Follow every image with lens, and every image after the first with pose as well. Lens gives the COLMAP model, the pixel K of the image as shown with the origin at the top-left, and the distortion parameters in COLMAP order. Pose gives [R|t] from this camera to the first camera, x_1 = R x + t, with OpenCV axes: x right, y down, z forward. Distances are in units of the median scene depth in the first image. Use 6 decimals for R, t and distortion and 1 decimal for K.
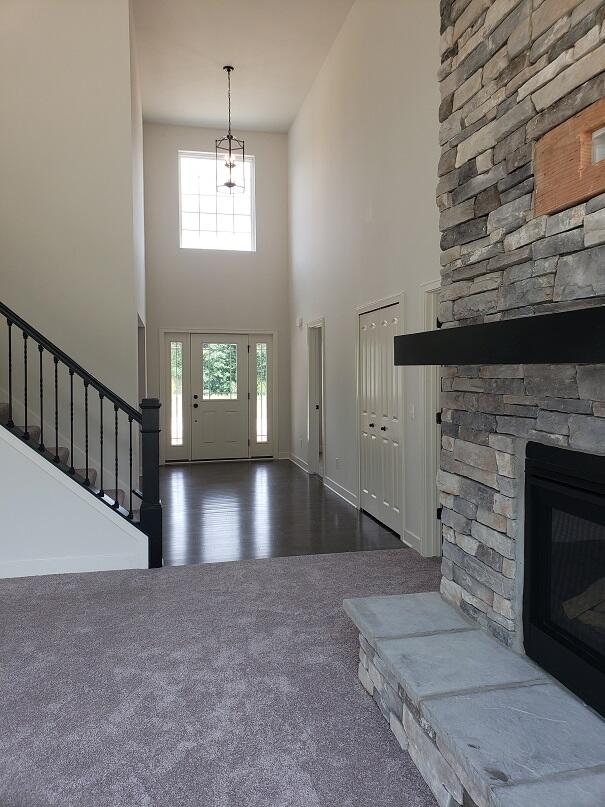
lens RADIAL K [[630.0, 0, 342.0], [0, 630.0, 387.8], [0, 0, 1]] dist [0.017307, -0.002615]
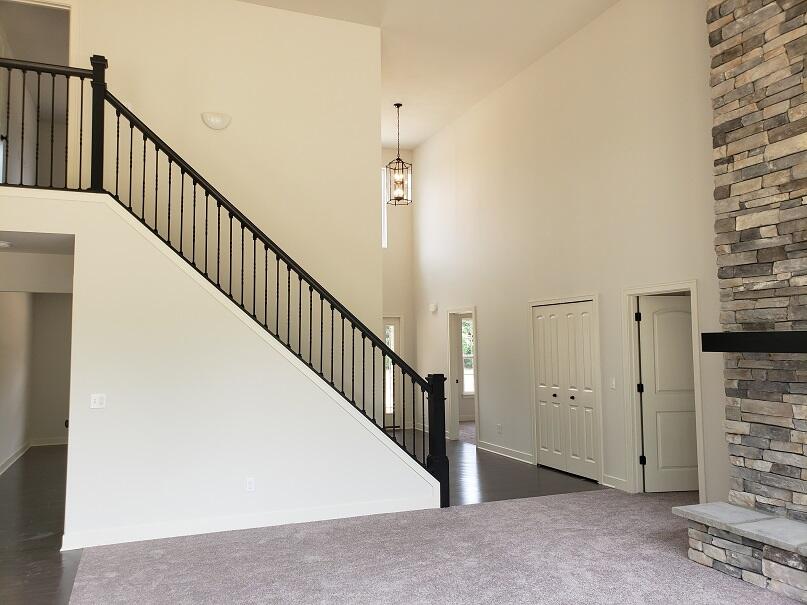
lens RADIAL K [[630.0, 0, 403.5], [0, 630.0, 302.5], [0, 0, 1]] dist [0.017307, -0.002615]
pose [[0.990704, 0.003074, 0.135999, -0.903896], [0.009634, 0.995649, -0.092687, -0.020189], [-0.135692, 0.093135, 0.986364, -0.485141]]
